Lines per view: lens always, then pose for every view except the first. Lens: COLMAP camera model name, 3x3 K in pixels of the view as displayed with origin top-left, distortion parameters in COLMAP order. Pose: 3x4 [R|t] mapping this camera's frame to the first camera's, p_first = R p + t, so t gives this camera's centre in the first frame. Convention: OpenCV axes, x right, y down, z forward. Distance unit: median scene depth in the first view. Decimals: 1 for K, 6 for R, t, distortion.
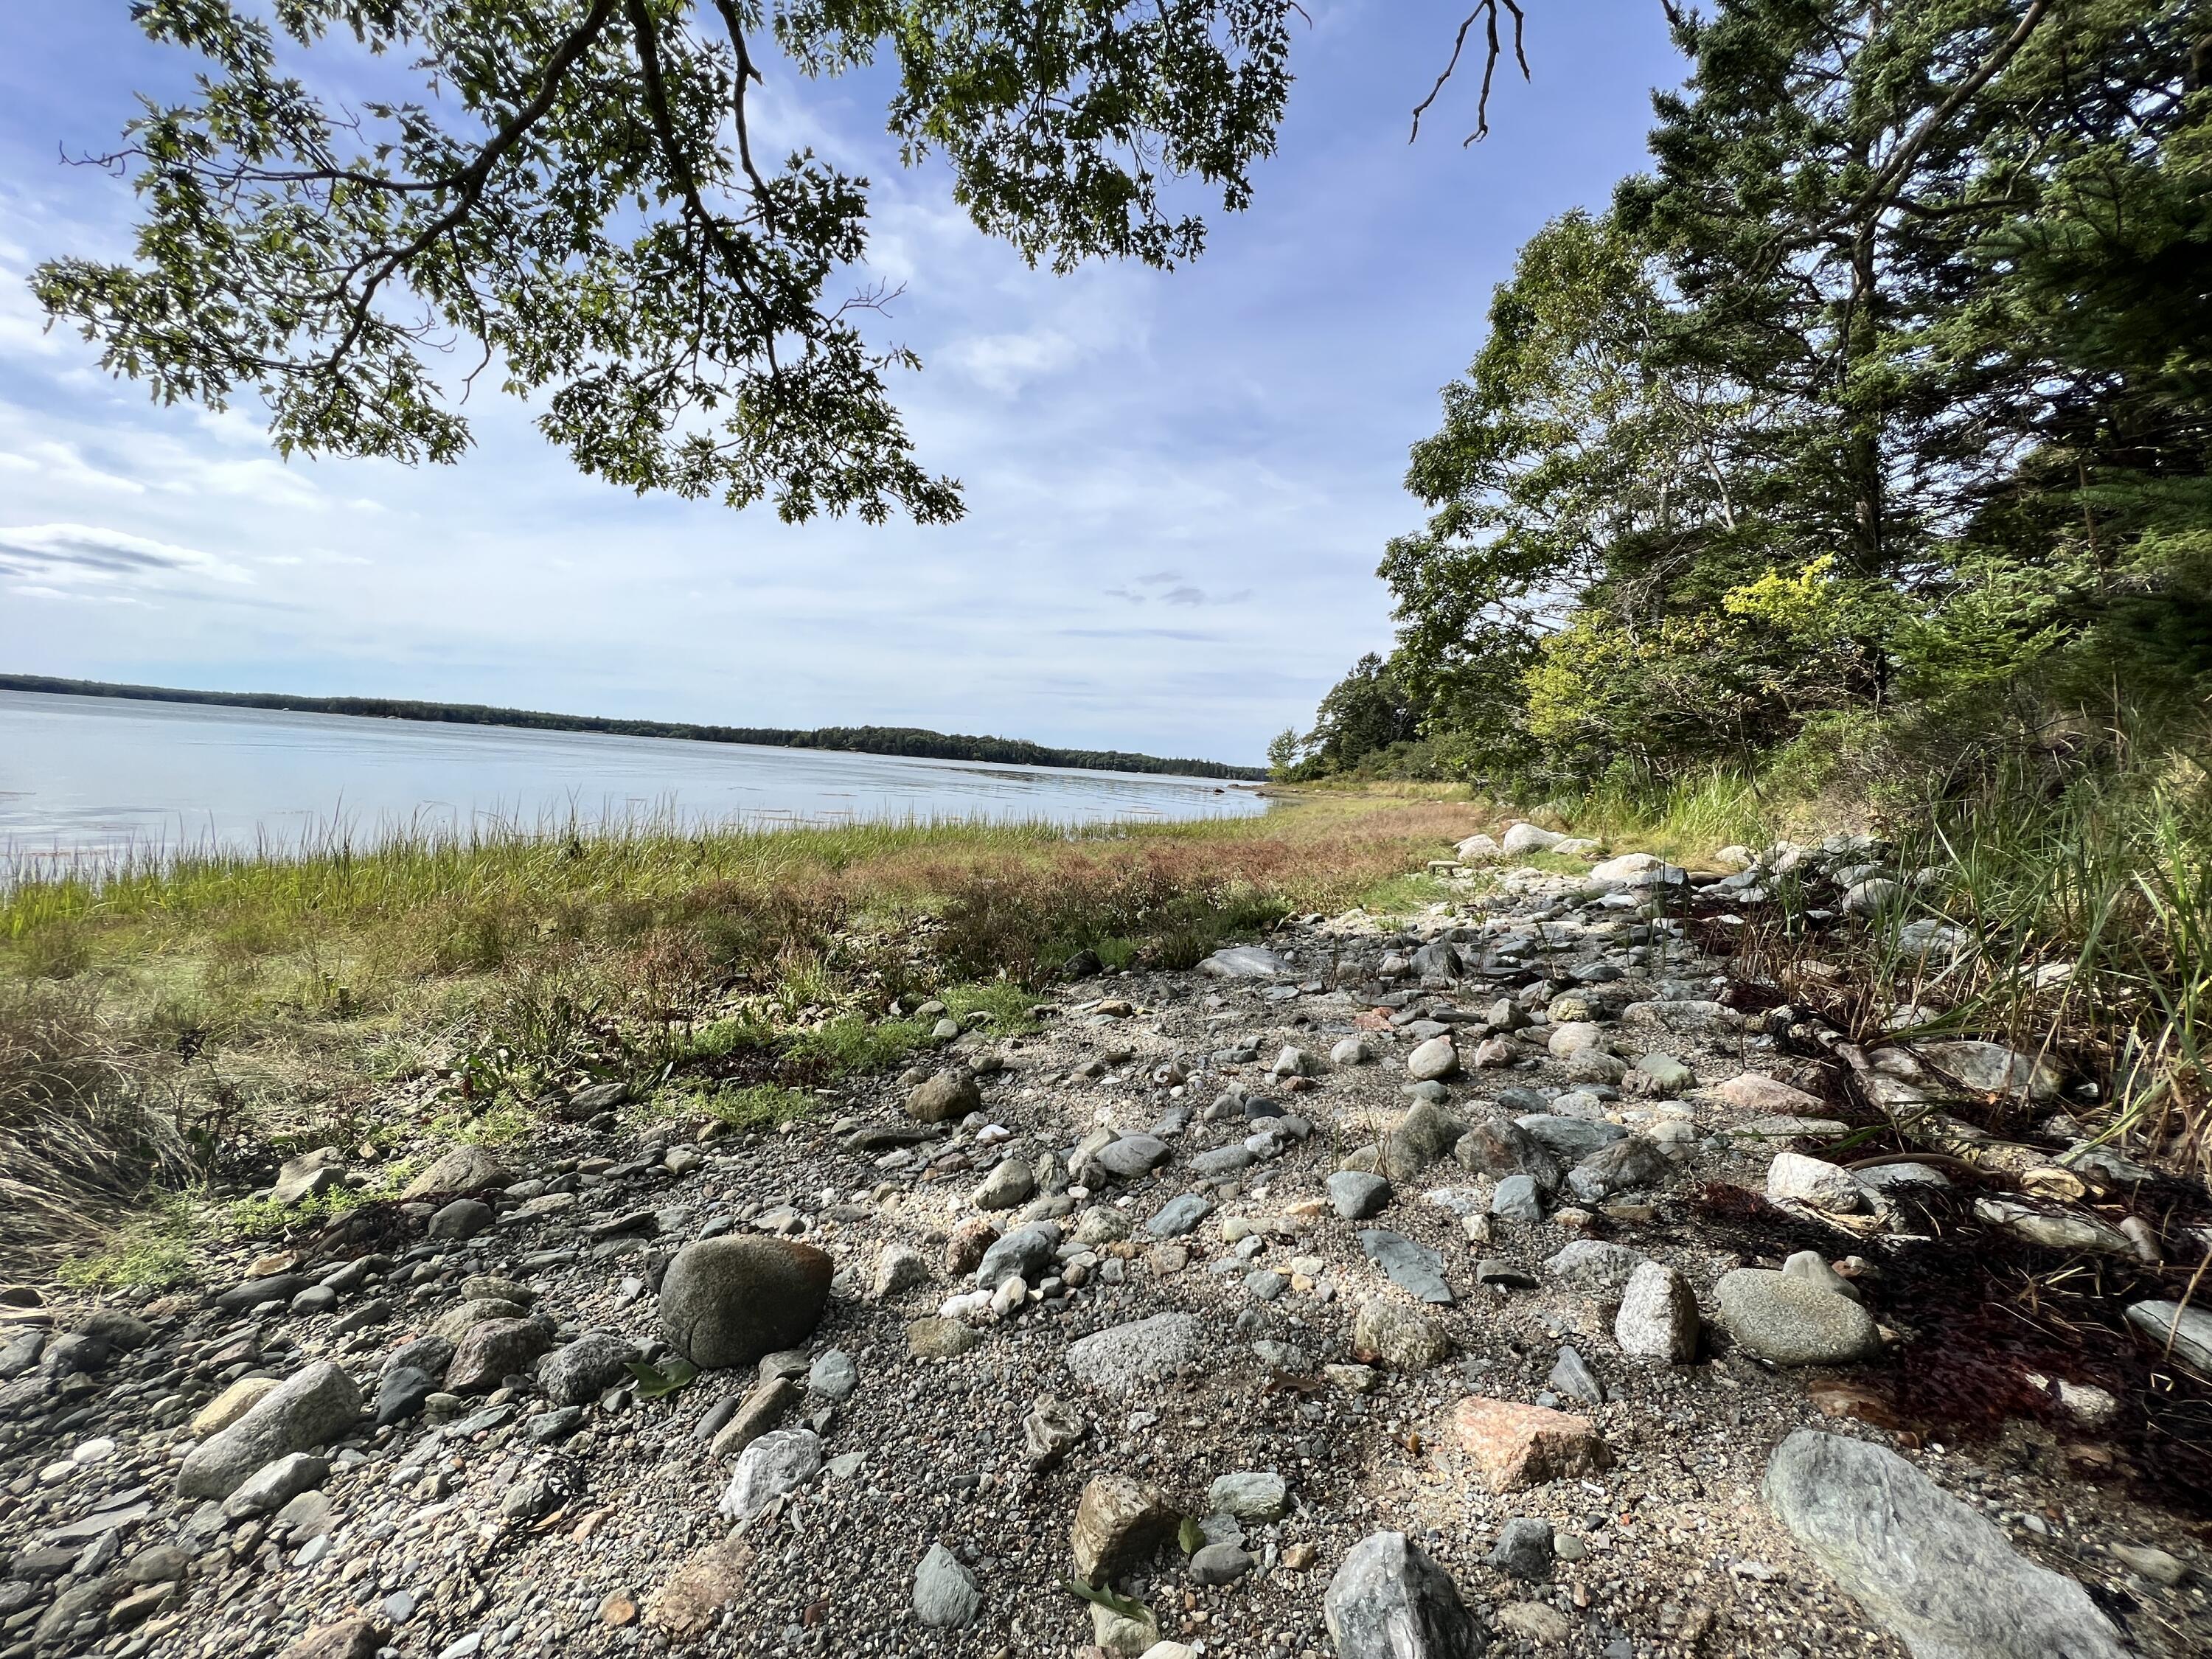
lens RADIAL K [[881.7, 0, 1099.2], [0, 881.7, 830.8], [0, 0, 1]] dist [0.001002, 0.000346]
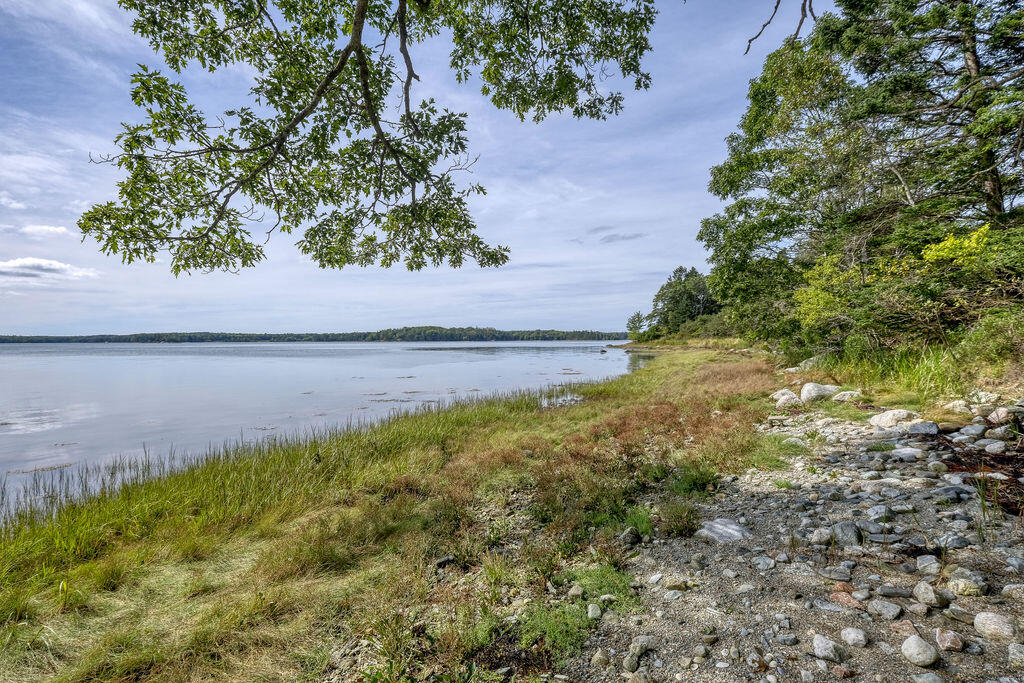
lens RADIAL K [[484.0, 0, 498.3], [0, 484.0, 342.9], [0, 0, 1]] dist [0.003036, 0.000878]
pose [[0.994704, -0.077216, -0.067833, -0.137930], [0.072564, 0.995005, -0.068560, -0.139410], [0.072788, 0.063274, 0.995338, -0.014836]]
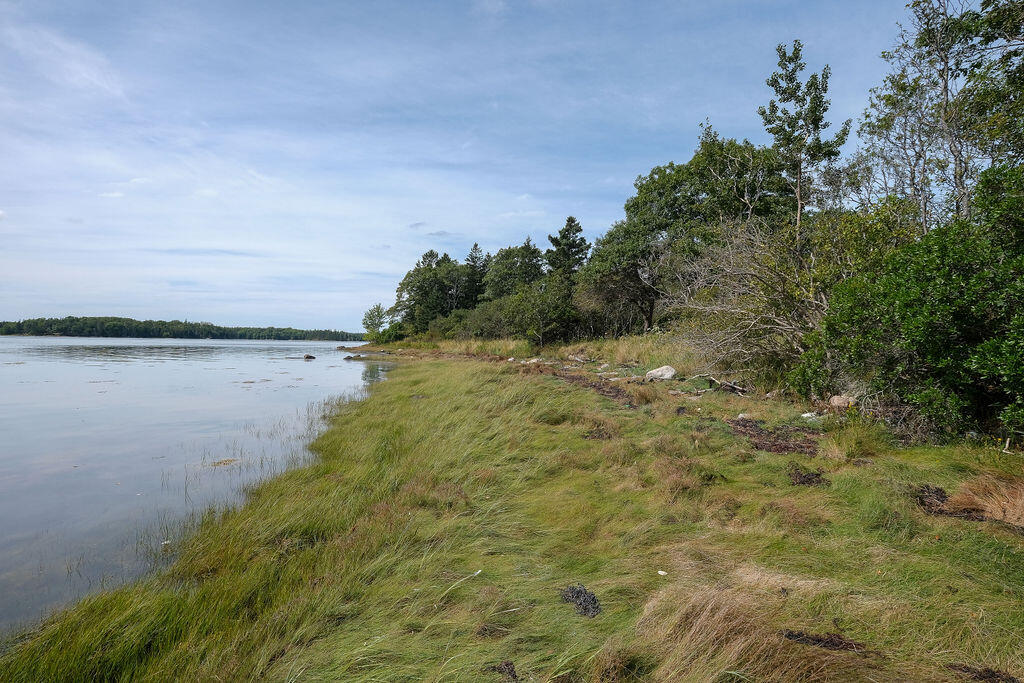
lens RADIAL K [[498.1, 0, 507.5], [0, 498.1, 348.3], [0, 0, 1]] dist [-0.000128, 0.000054]
pose [[0.899948, -0.061334, 0.431661, 1.386057], [0.077998, 0.996732, -0.020991, -0.362162], [-0.428963, 0.052559, 0.901792, 5.090570]]
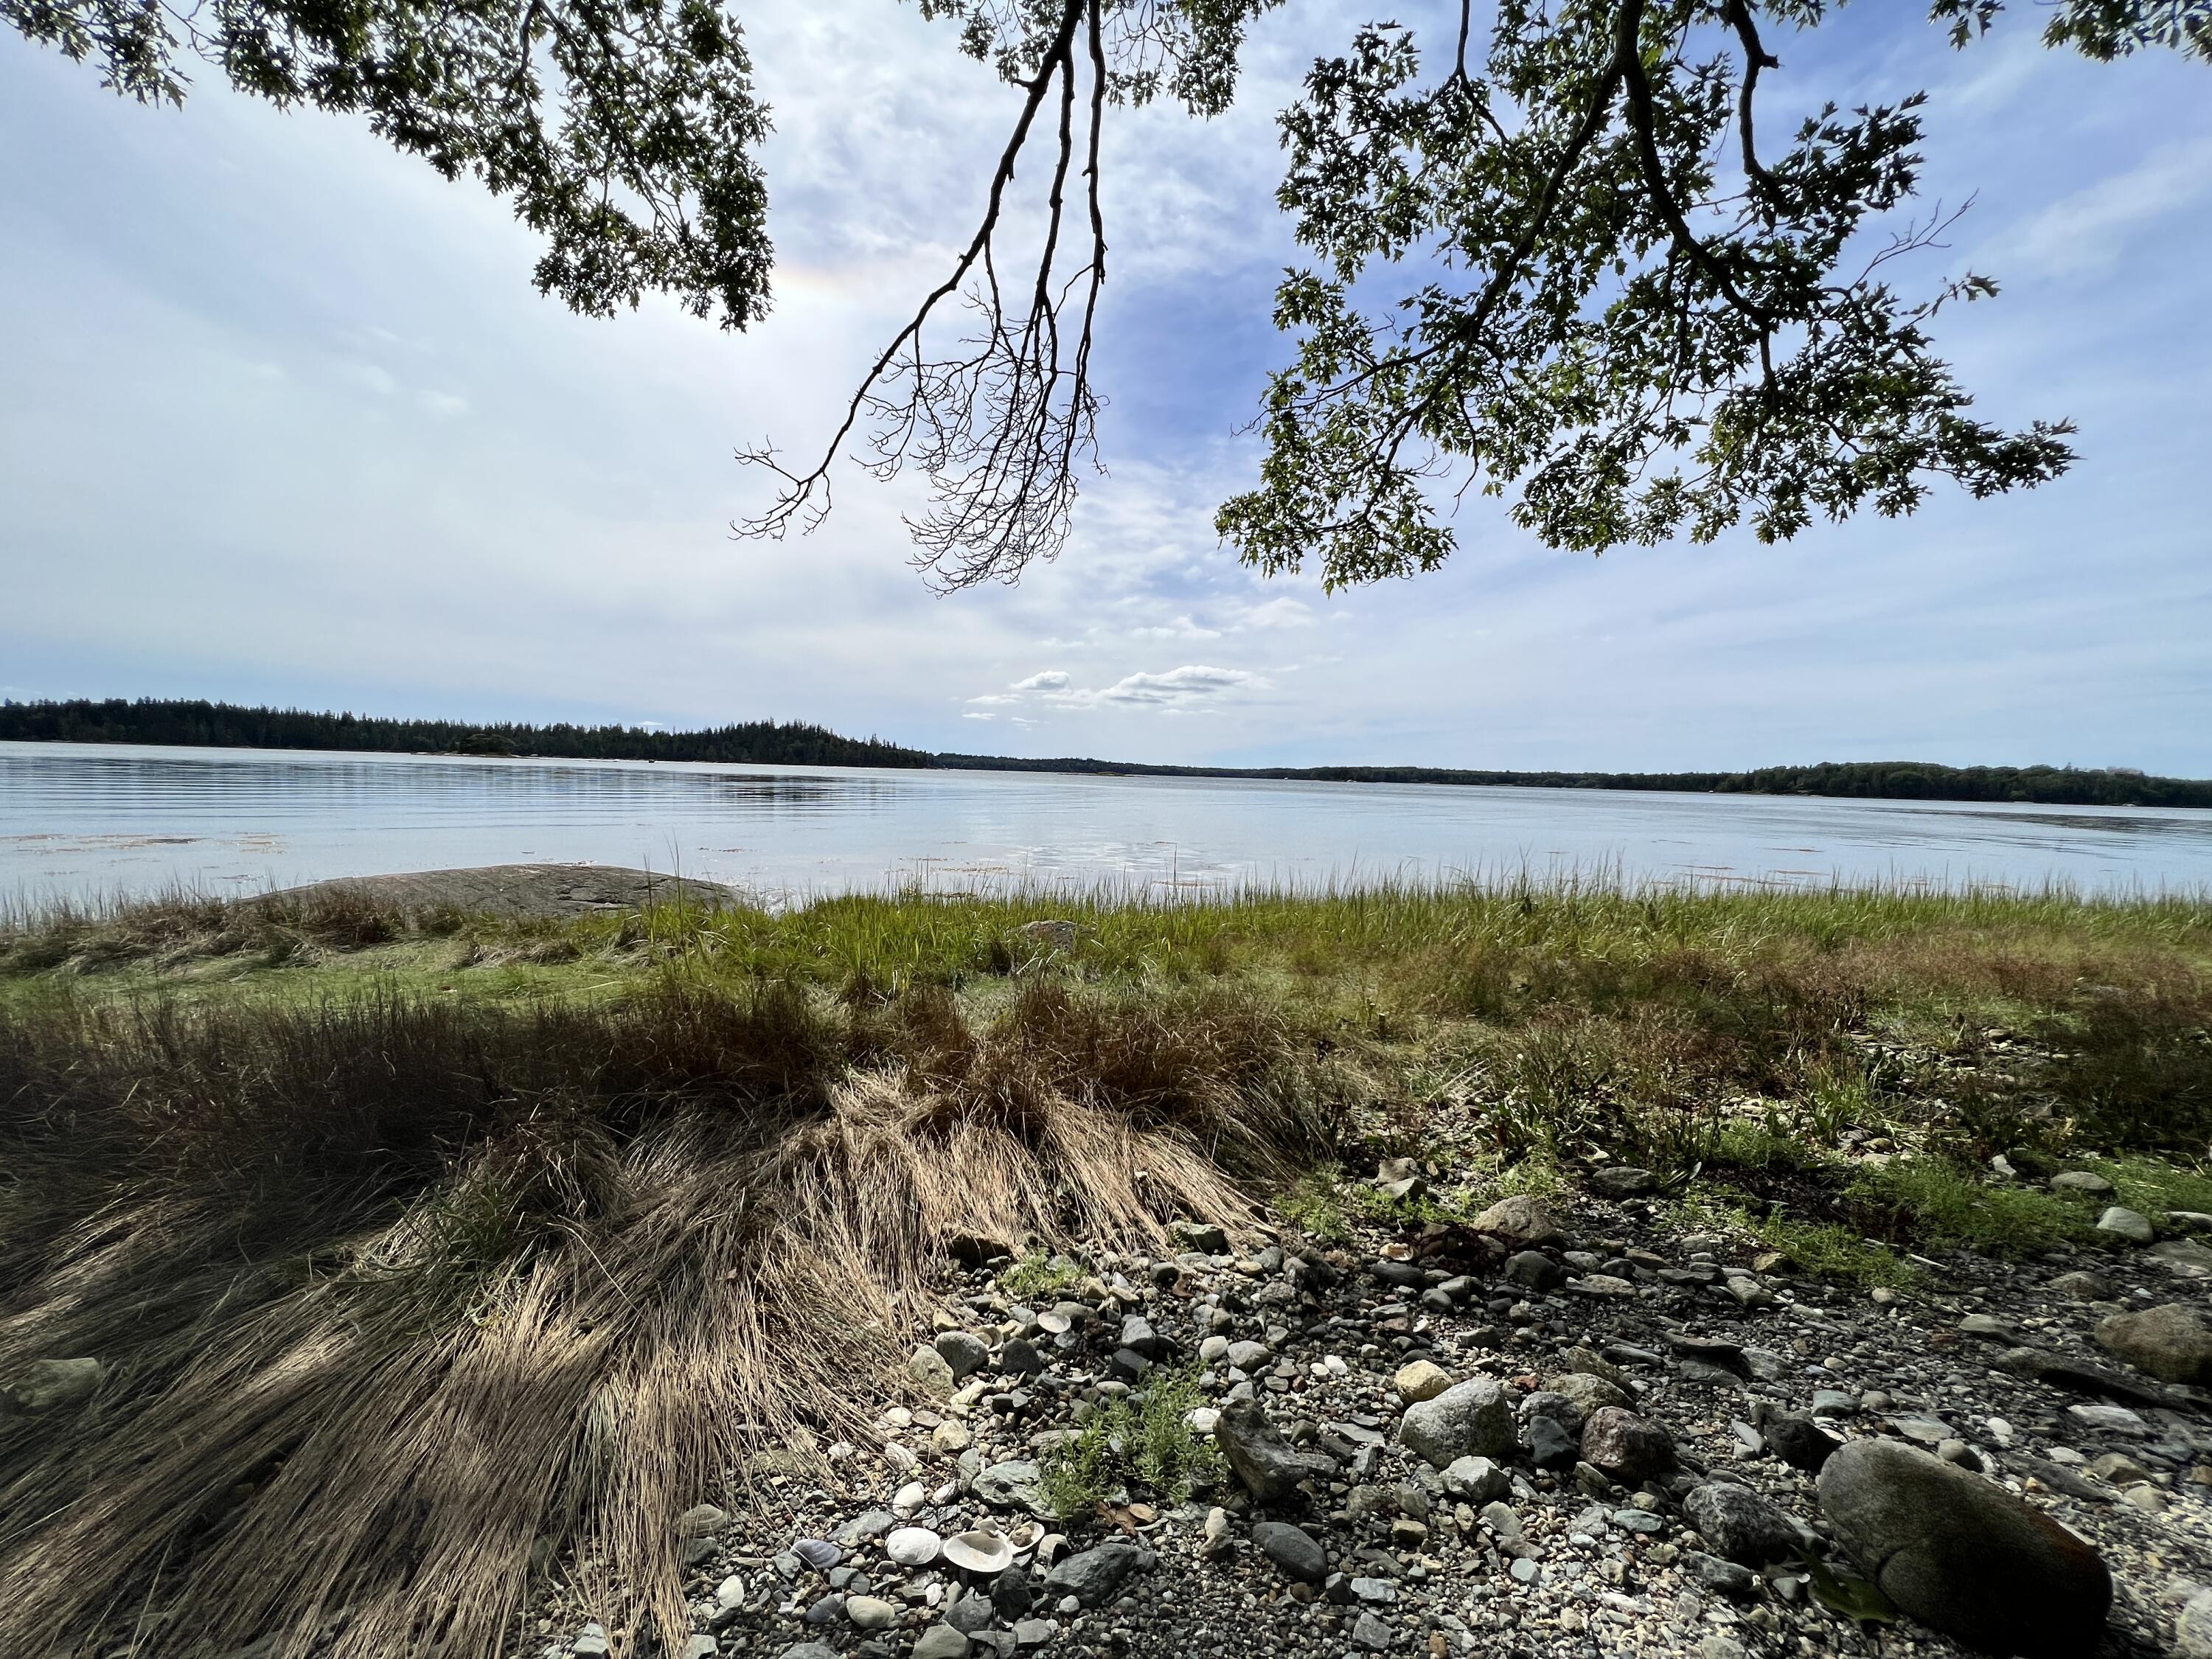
lens RADIAL K [[881.7, 0, 1115.0], [0, 881.7, 832.8], [0, 0, 1]] dist [0.001002, 0.000346]
pose [[0.594987, -0.000056, -0.803735, -0.048235], [-0.043936, 0.998503, -0.032594, -0.009685], [0.802533, 0.054706, 0.594094, -0.021534]]
